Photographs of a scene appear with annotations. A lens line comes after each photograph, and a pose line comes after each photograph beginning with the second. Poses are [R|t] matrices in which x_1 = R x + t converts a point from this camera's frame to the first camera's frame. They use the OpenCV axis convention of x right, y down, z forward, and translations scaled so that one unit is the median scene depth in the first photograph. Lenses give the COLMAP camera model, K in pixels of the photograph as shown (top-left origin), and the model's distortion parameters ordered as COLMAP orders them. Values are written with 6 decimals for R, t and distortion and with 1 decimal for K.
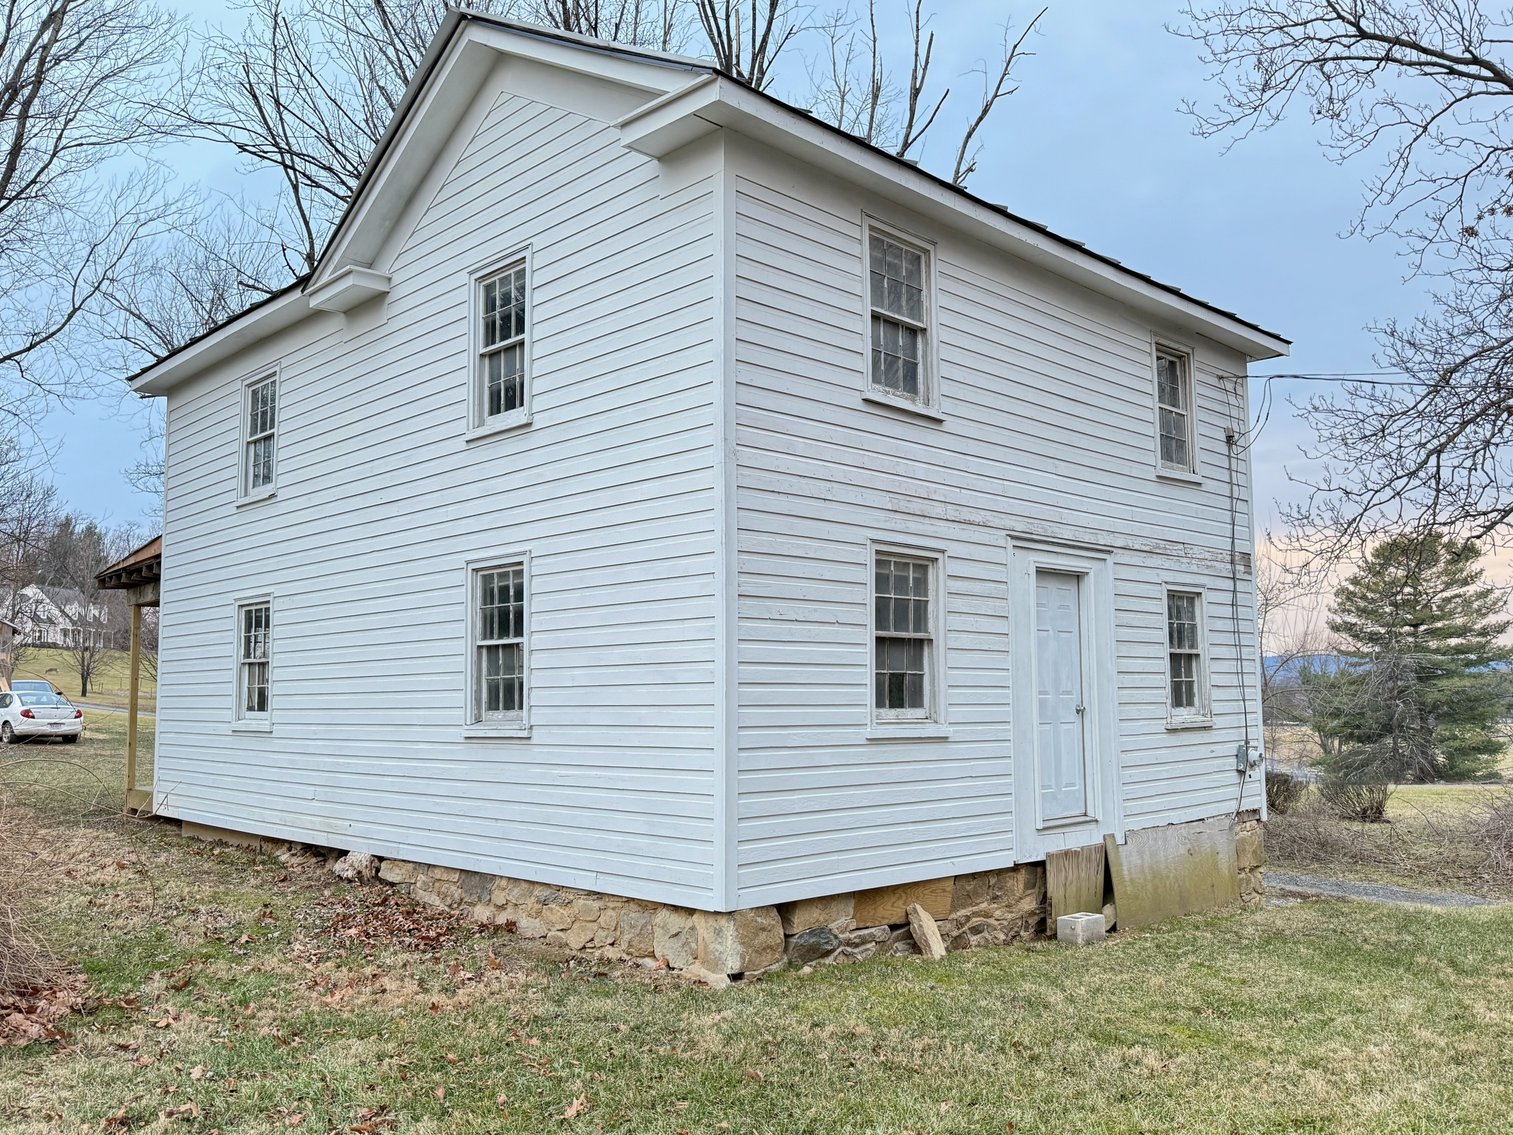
lens RADIAL K [[1223.5, 0, 755.1], [0, 1223.5, 561.7], [0, 0, 1]] dist [0.139450, -0.272625]
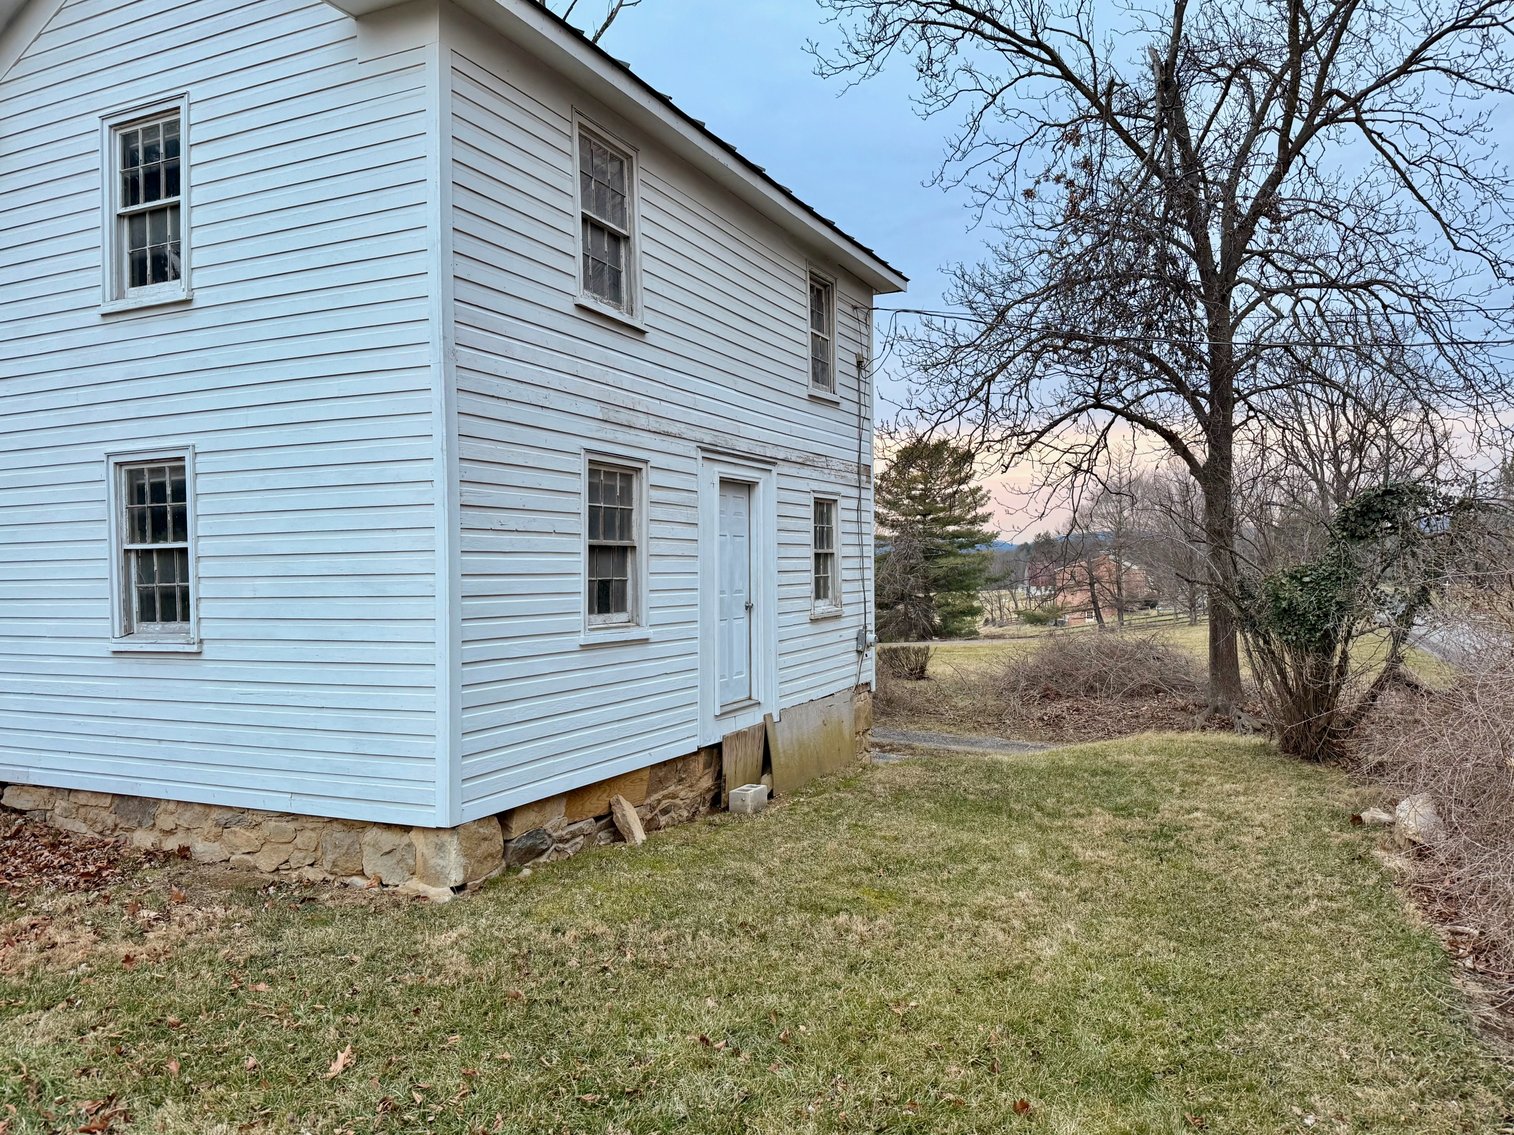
lens RADIAL K [[1101.5, 0, 758.7], [0, 1101.5, 573.7], [0, 0, 1]] dist [0.129246, -0.241279]
pose [[0.934111, -0.006604, 0.356922, -0.088786], [-0.034115, 0.993601, 0.107669, -0.017522], [-0.355349, -0.112751, 0.927908, 0.087849]]
